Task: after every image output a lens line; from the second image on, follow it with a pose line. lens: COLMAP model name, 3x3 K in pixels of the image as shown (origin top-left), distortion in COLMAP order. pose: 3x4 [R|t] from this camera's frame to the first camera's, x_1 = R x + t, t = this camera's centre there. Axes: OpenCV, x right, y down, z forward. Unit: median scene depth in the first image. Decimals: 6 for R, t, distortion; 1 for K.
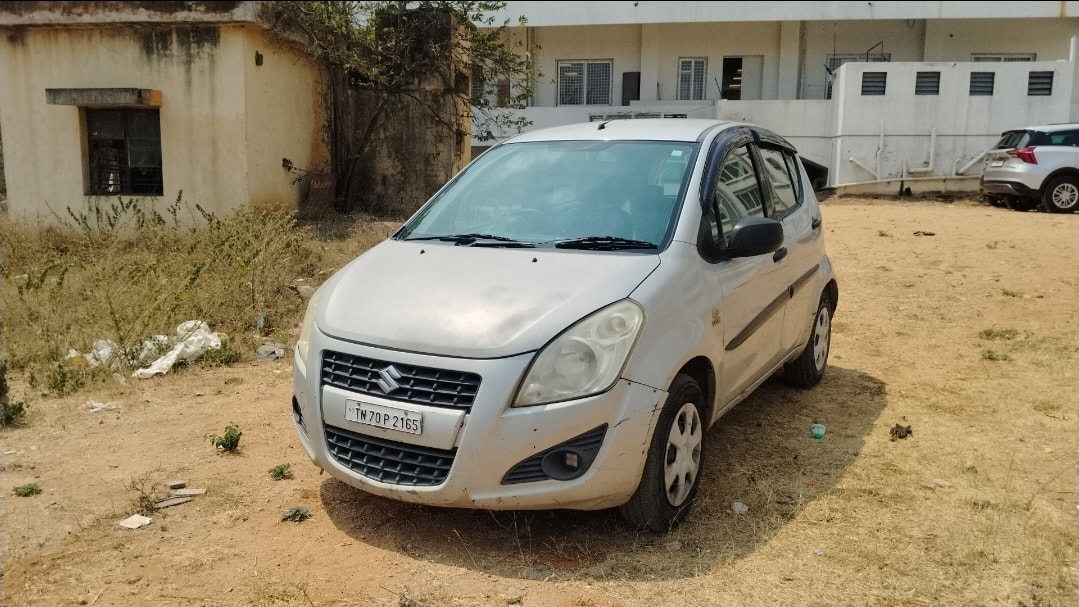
lens RADIAL K [[855.2, 0, 531.1], [0, 855.2, 309.7], [0, 0, 1]] dist [0.045423, -0.080156]
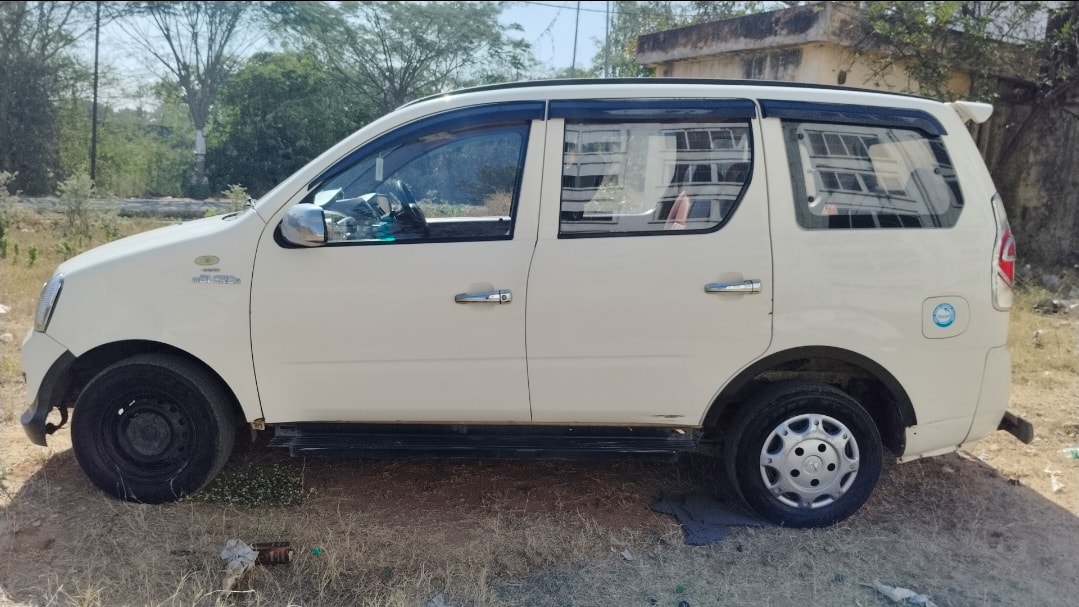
lens RADIAL K [[855.2, 0, 525.2], [0, 855.2, 293.1], [0, 0, 1]] dist [0.045423, -0.080156]
pose [[0.569795, 0.146234, -0.808671, 0.303323], [-0.181149, 0.982185, 0.049973, -0.039573], [0.801573, 0.118016, 0.586134, 0.185570]]
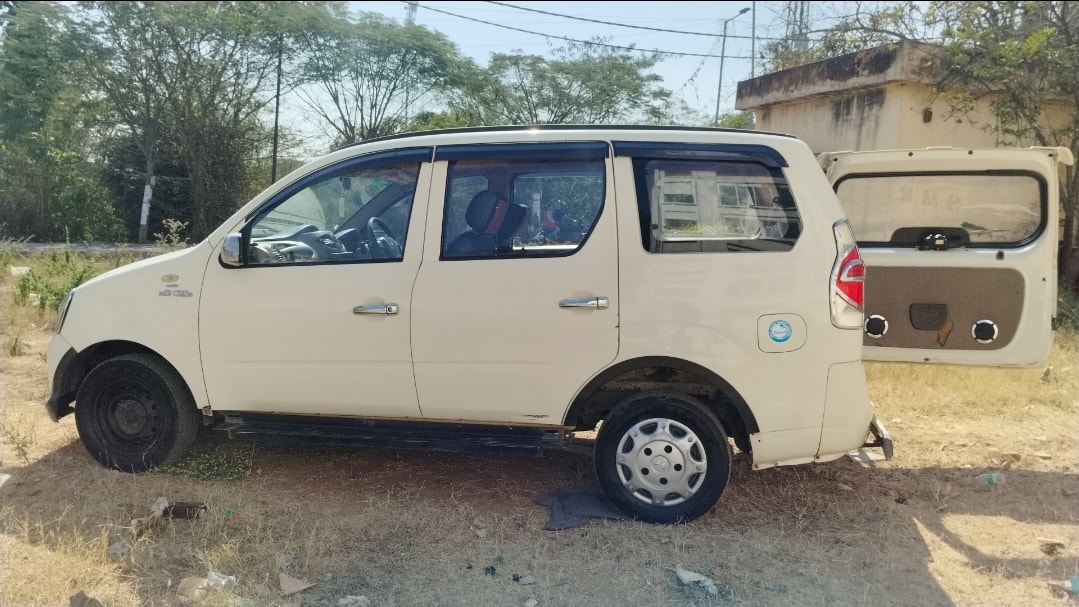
lens RADIAL K [[856.6, 0, 530.4], [0, 856.6, 288.4], [0, 0, 1]] dist [0.040282, -0.046714]
pose [[0.392662, 0.098276, -0.914417, 0.408019], [-0.184347, 0.982506, 0.026433, -0.050807], [0.901018, 0.158191, 0.403910, 0.261173]]
